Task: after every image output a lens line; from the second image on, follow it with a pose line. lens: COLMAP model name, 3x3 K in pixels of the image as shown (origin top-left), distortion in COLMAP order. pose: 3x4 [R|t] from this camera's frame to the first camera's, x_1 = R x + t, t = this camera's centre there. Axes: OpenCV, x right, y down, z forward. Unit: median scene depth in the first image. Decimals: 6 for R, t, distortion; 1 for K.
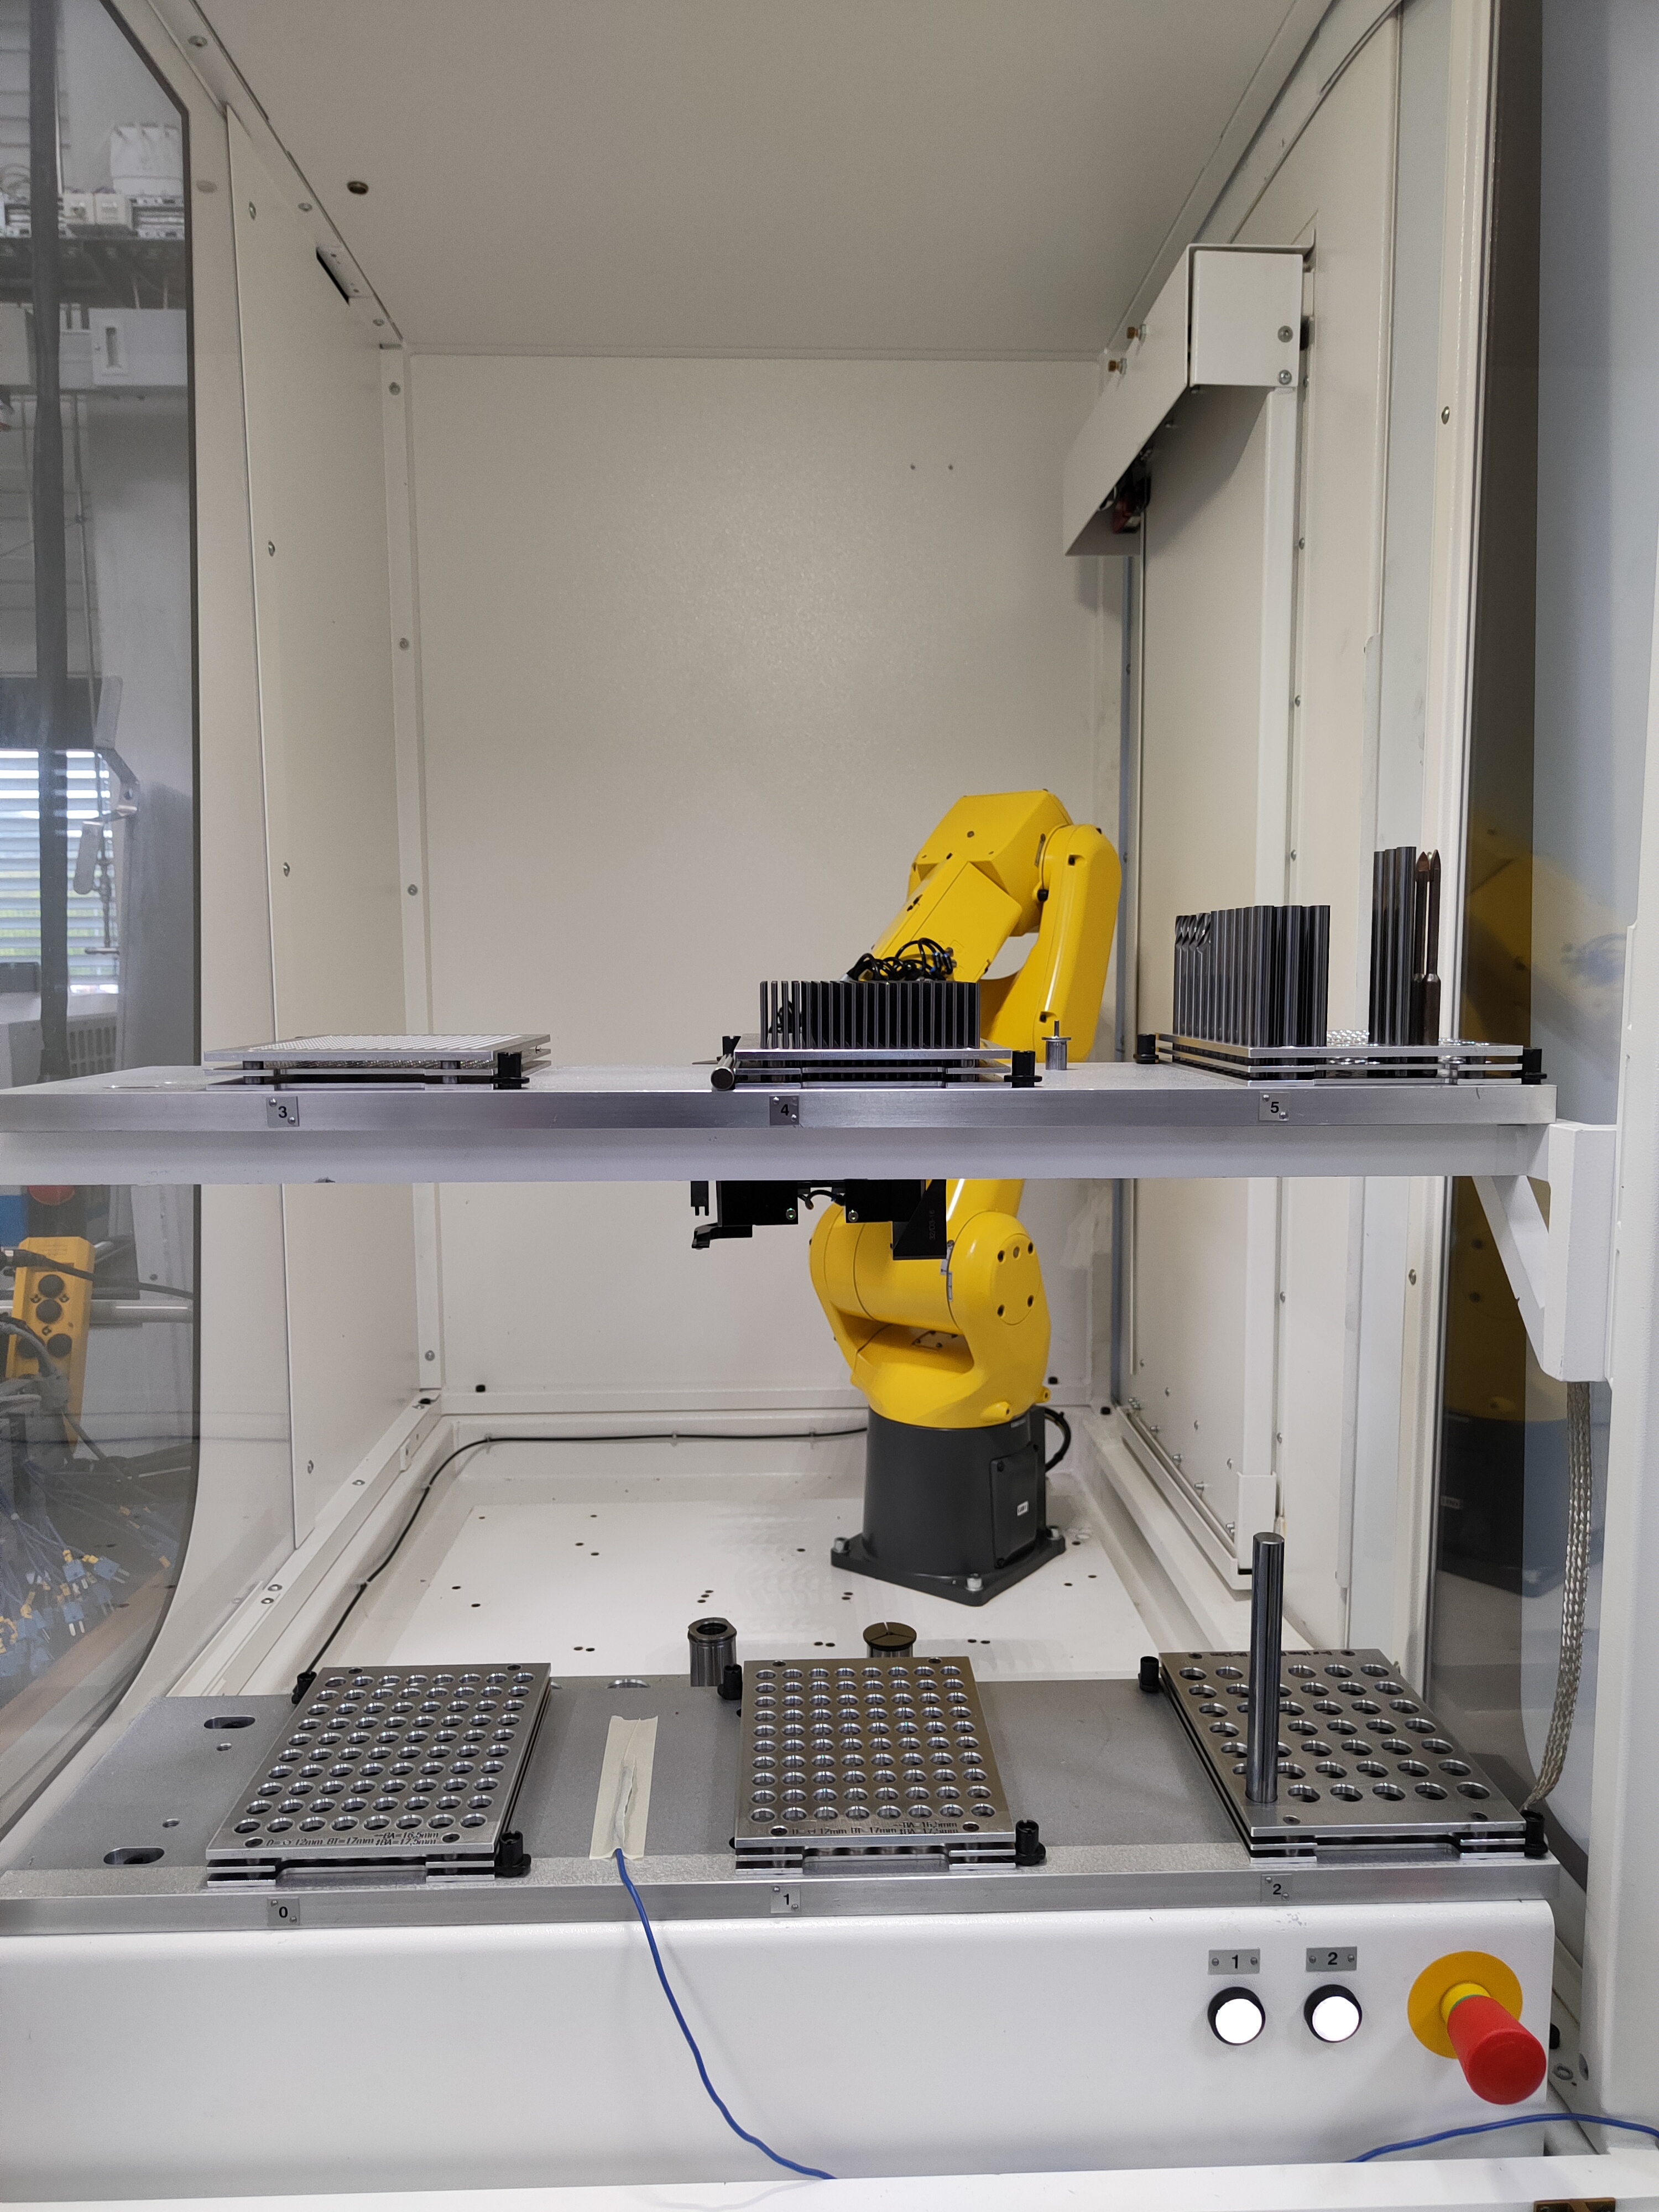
lens RADIAL K [[1537.9, 0, 829.5], [0, 1537.9, 1106.0], [0, 0, 1]] dist [-0.026890, 0.005457]
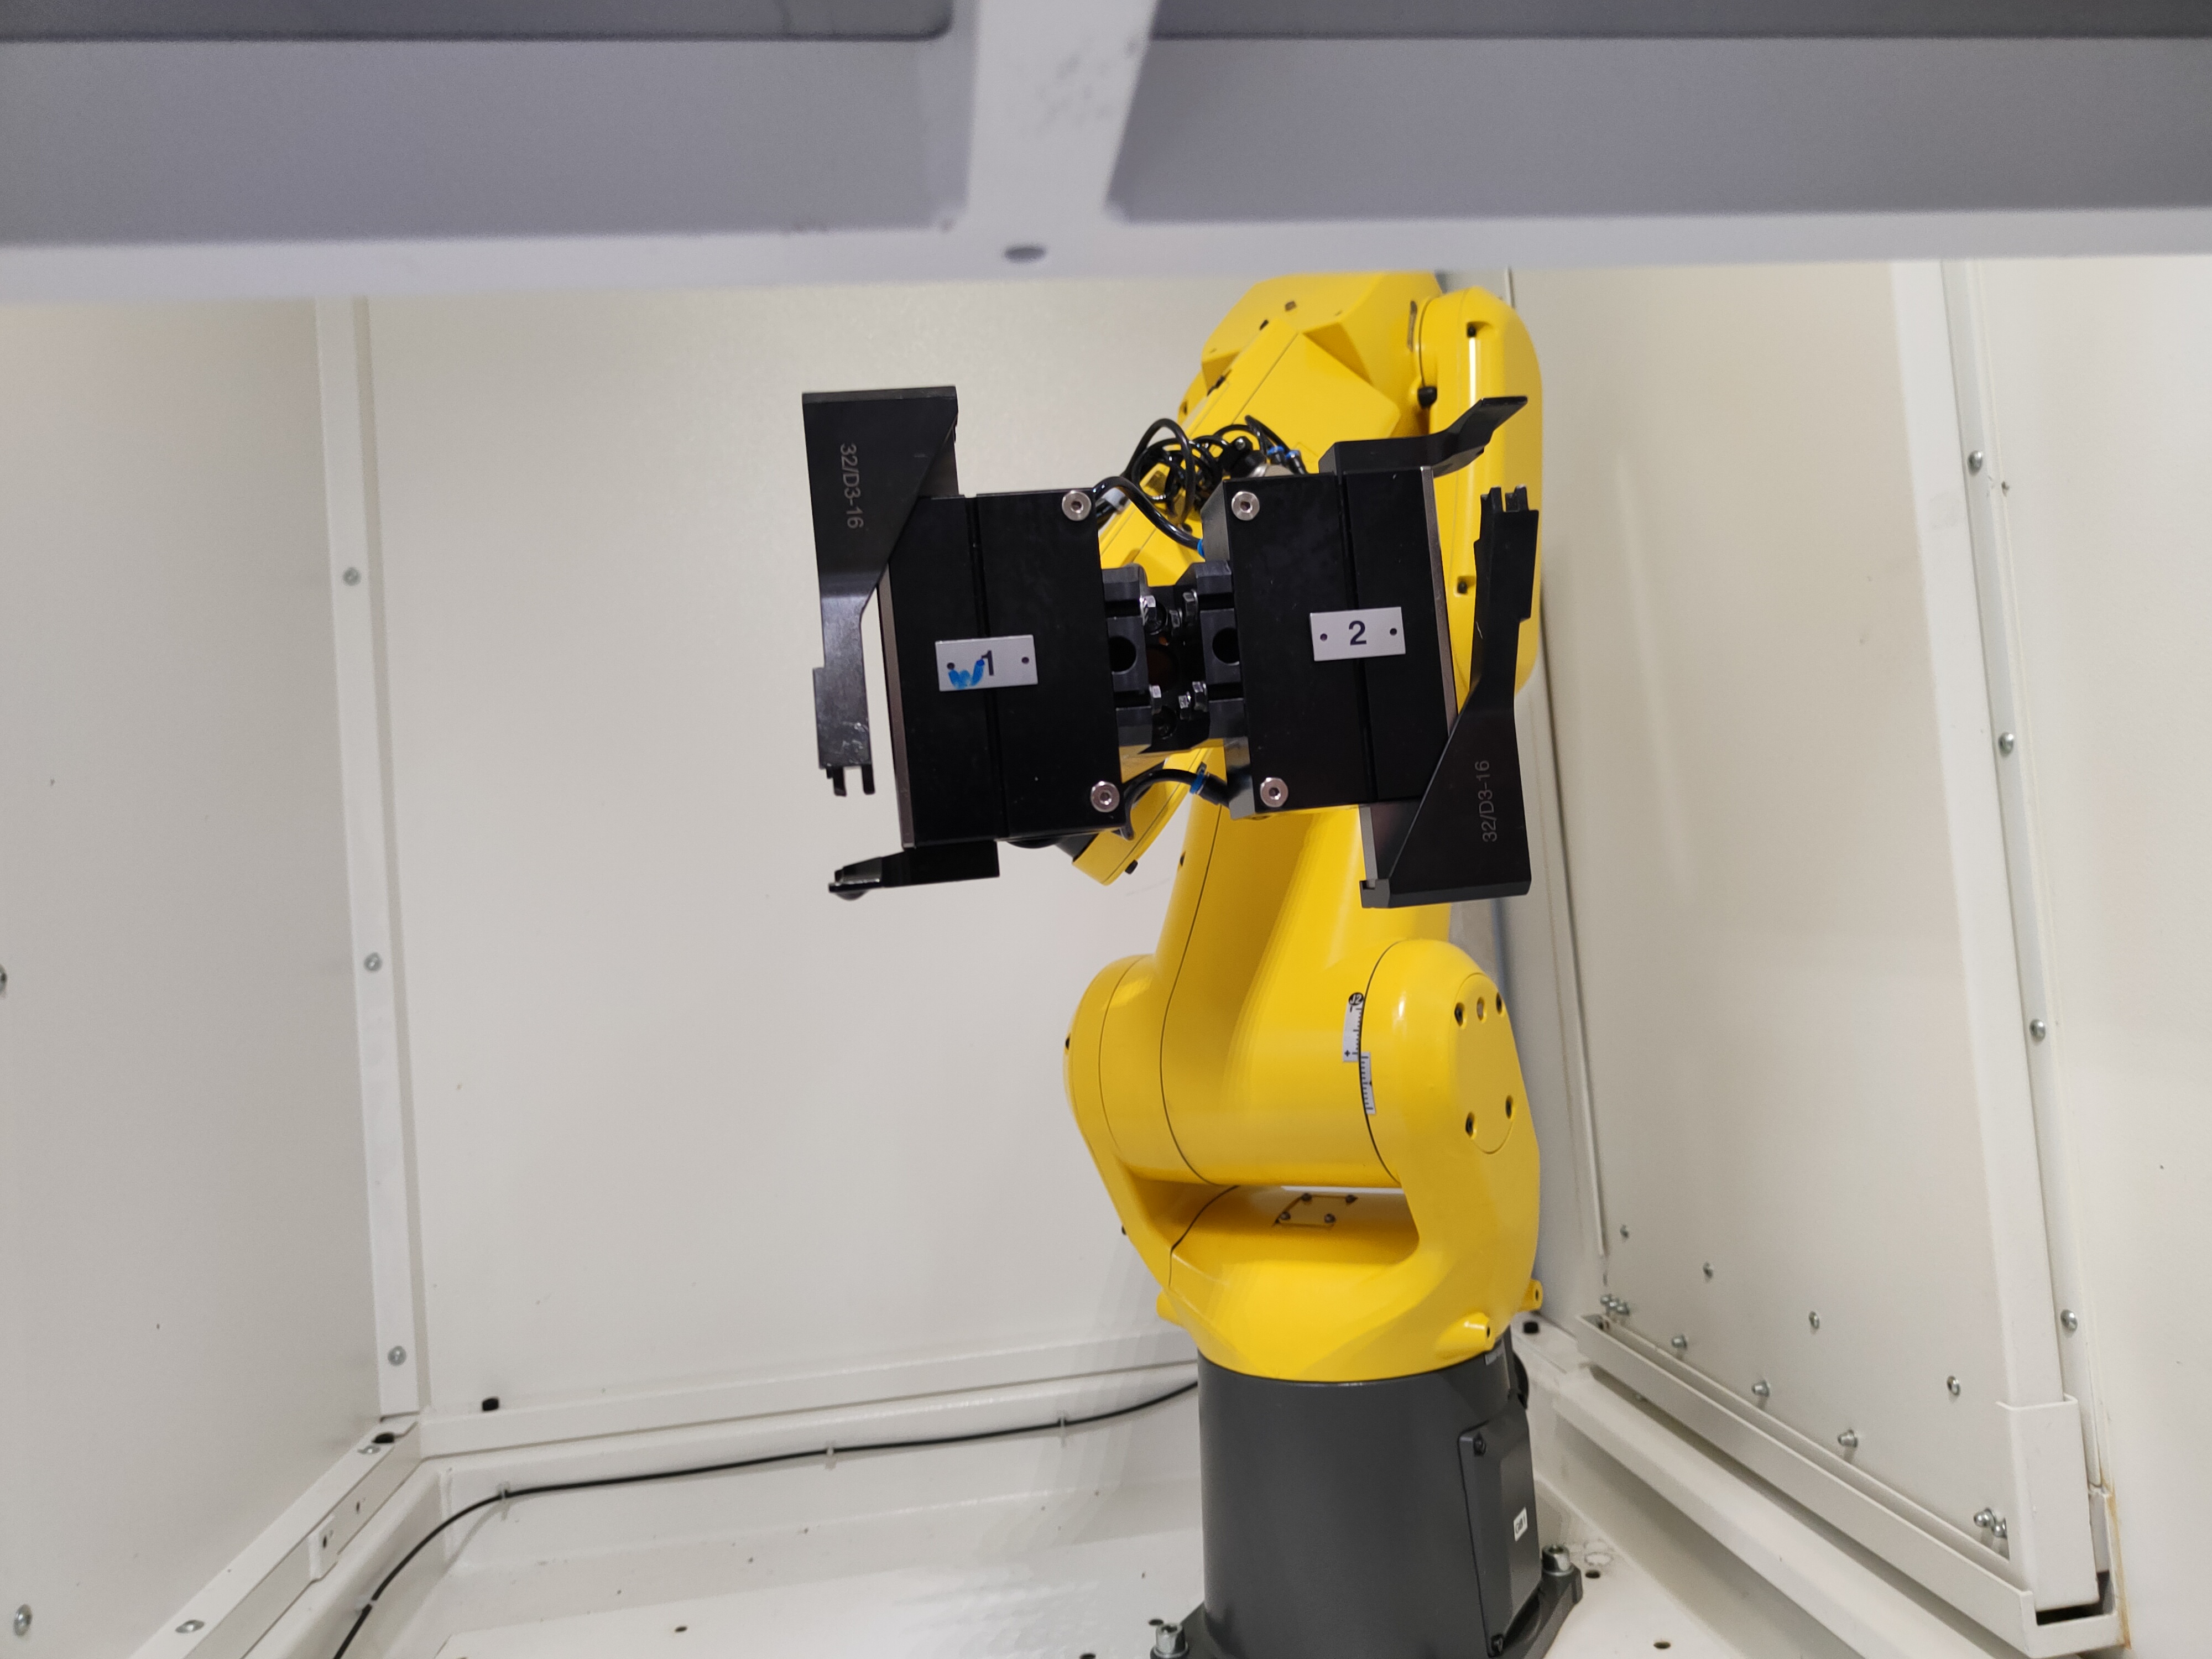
lens RADIAL K [[1537.9, 0, 1156.5], [0, 1537.9, 825.1], [0, 0, 1]] dist [-0.026890, 0.005457]
pose [[0.989948, -0.068458, 0.123758, -0.038216], [0.086593, 0.985239, -0.147667, 0.086359], [-0.111822, 0.156900, 0.981264, 0.426114]]
